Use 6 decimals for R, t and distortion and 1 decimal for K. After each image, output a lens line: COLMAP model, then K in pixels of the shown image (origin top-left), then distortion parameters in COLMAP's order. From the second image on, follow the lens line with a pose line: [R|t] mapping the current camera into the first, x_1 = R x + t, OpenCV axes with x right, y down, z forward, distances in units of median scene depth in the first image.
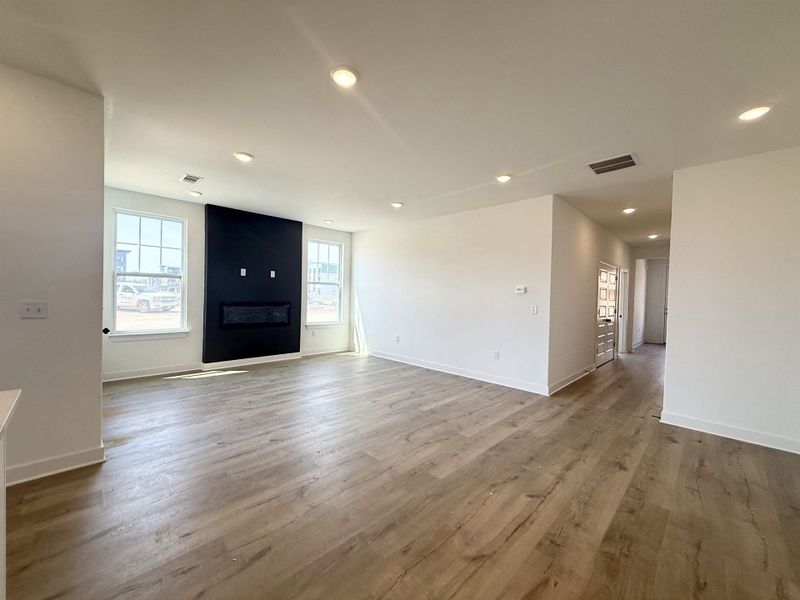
lens RADIAL K [[319.6, 0, 399.6], [0, 319.6, 296.3], [0, 0, 1]] dist [0.001317, 0.001001]
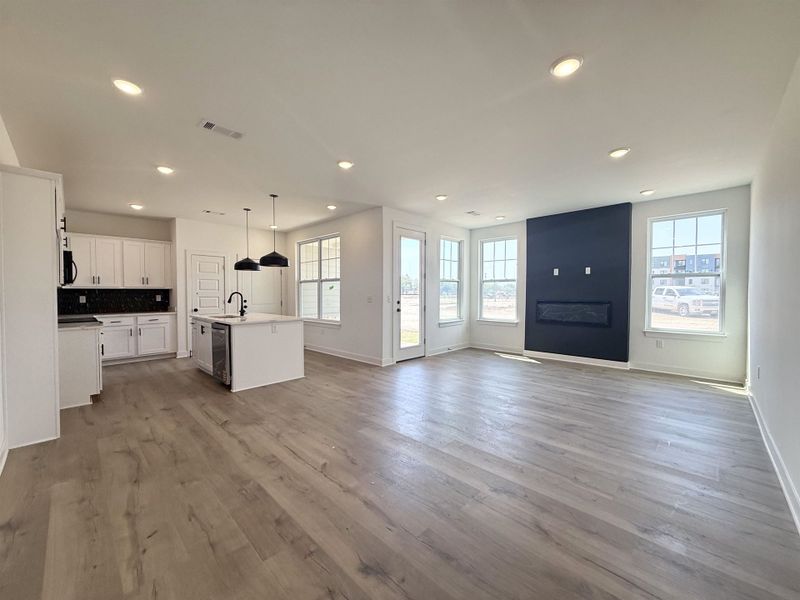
lens RADIAL K [[319.6, 0, 399.2], [0, 319.6, 299.2], [0, 0, 1]] dist [0.001317, 0.001001]
pose [[0.006682, -0.004187, -0.999969, 0.612576], [-0.002805, 0.999987, -0.004206, 0.022288], [0.999974, 0.002833, 0.006670, 0.503374]]
